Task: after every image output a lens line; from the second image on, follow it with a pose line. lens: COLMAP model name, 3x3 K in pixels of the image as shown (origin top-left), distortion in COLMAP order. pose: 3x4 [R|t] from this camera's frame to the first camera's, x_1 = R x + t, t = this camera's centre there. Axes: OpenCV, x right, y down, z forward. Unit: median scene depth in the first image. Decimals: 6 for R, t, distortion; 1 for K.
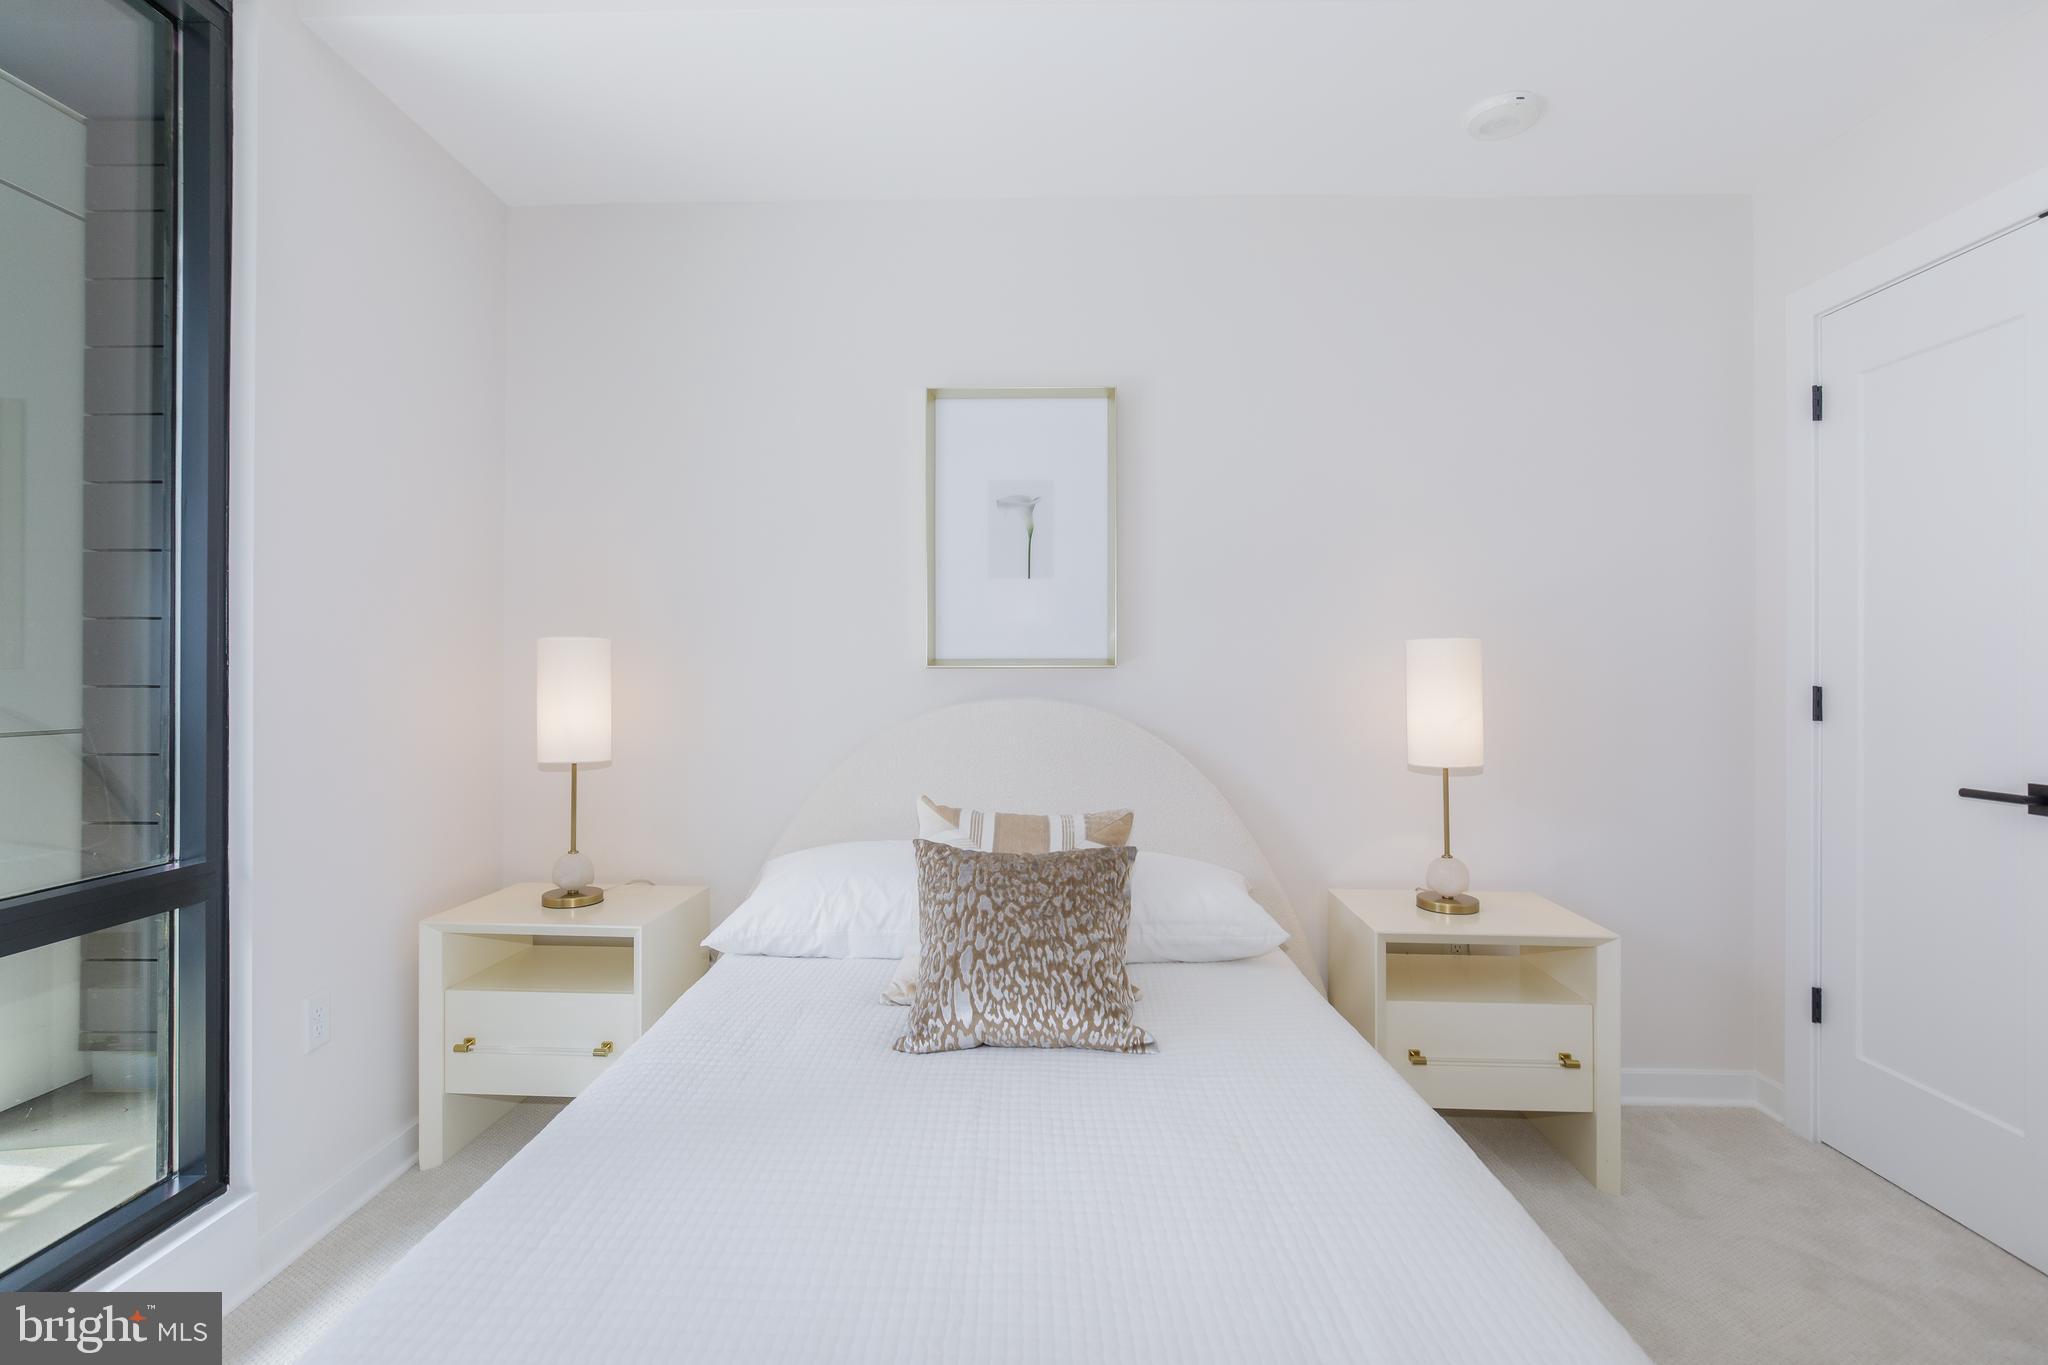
lens RADIAL K [[943.3, 0, 1023.2], [0, 943.3, 664.6], [0, 0, 1]] dist [-0.010401, 0.002707]
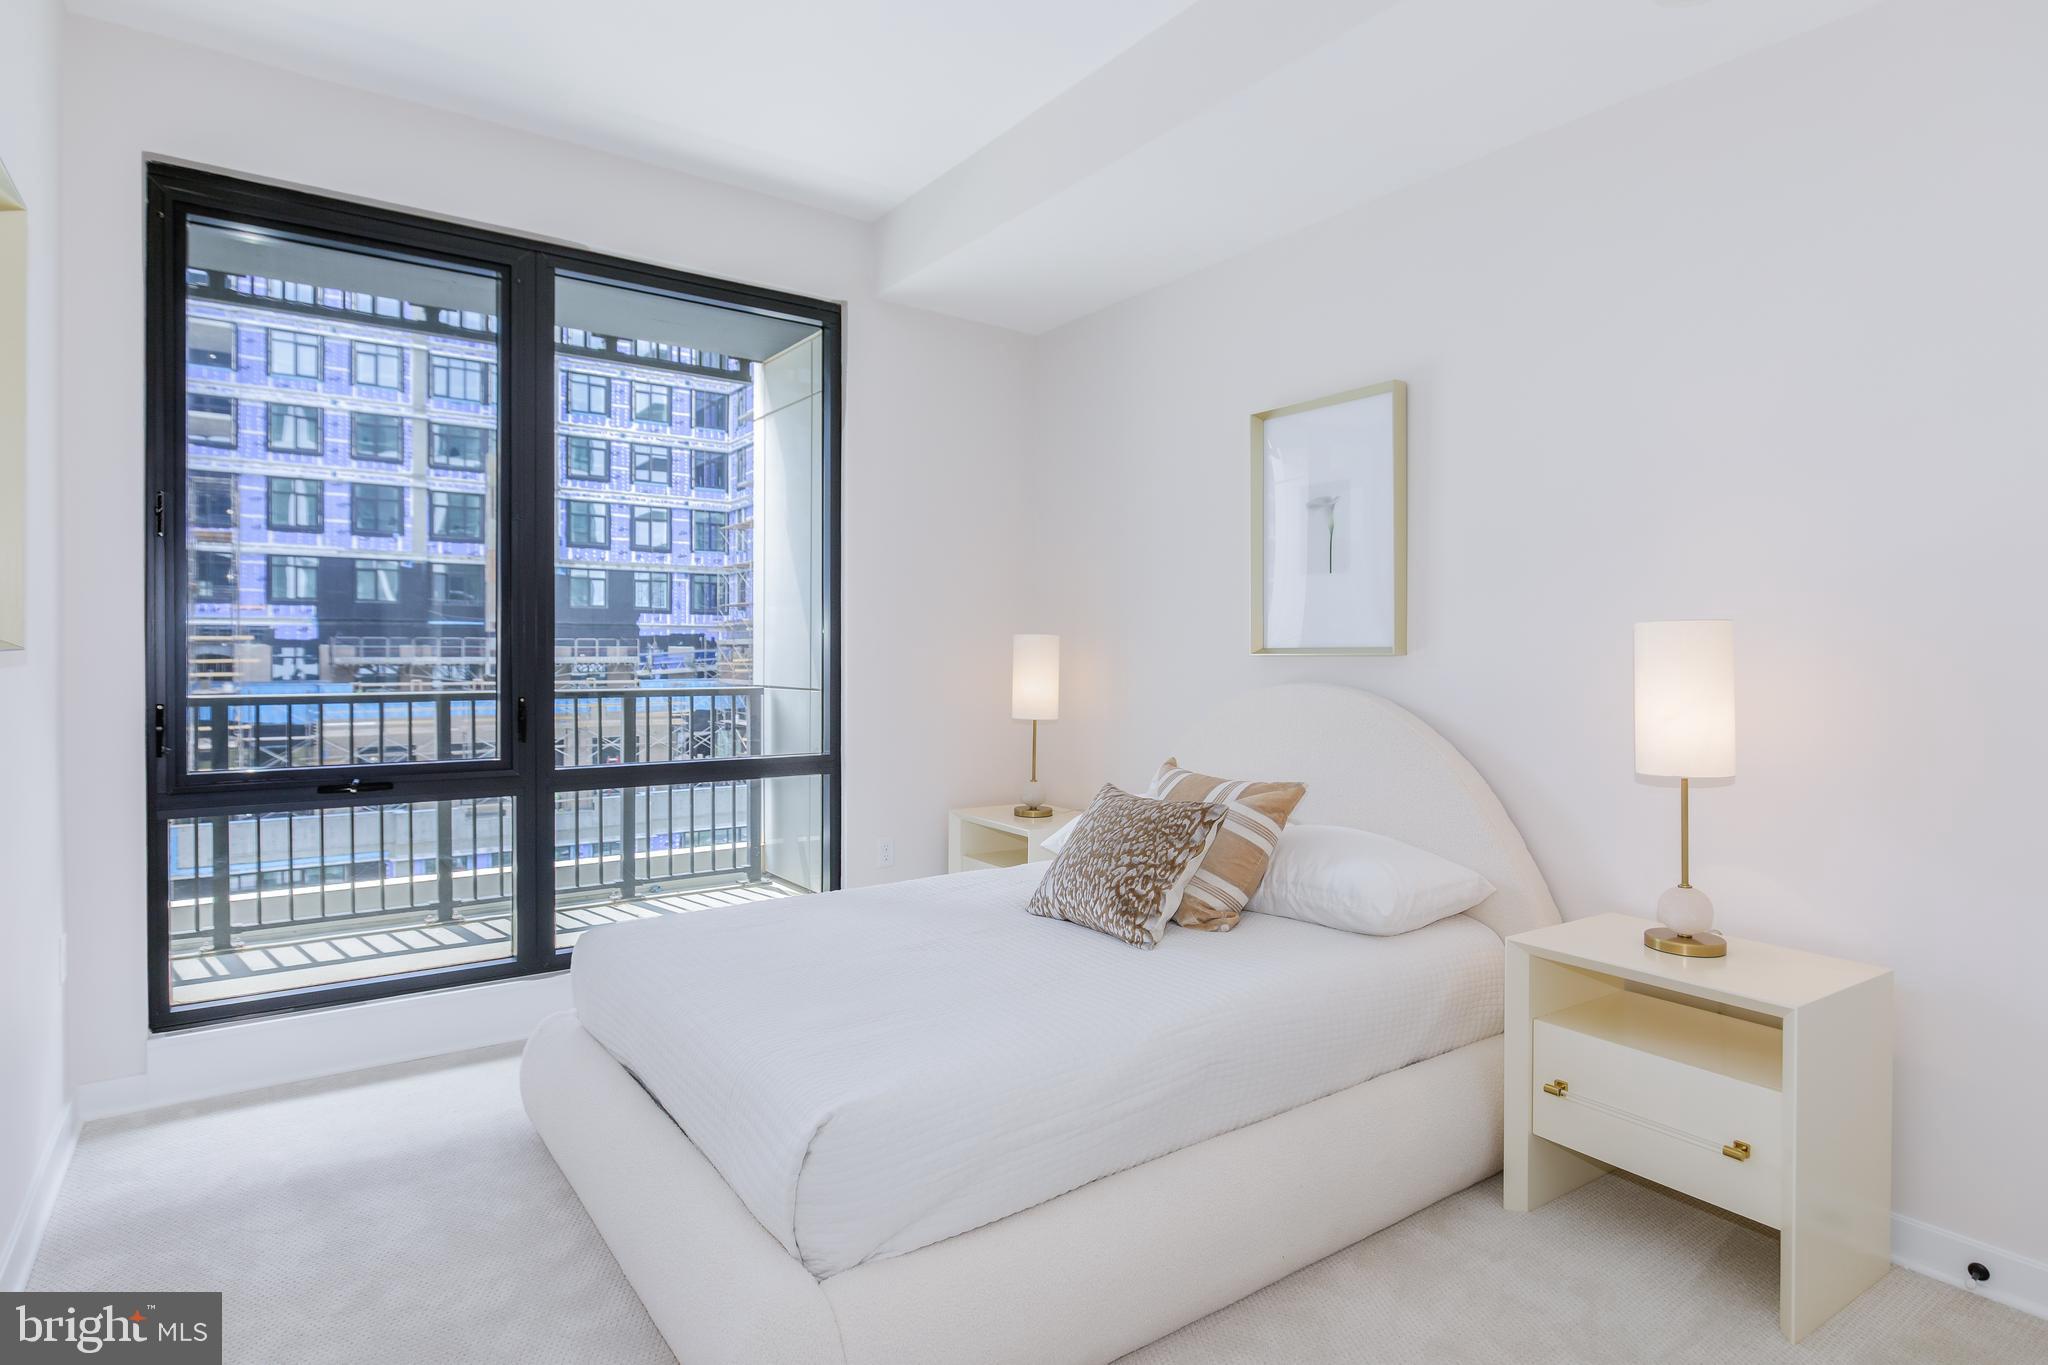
lens RADIAL K [[1118.0, 0, 1044.7], [0, 1118.0, 672.7], [0, 0, 1]] dist [-0.014413, 0.000160]
pose [[0.595205, 0.012090, -0.803483, 0.894885], [0.002853, 0.999849, 0.017158, 0.000005], [0.803569, -0.012505, 0.595080, -0.022643]]
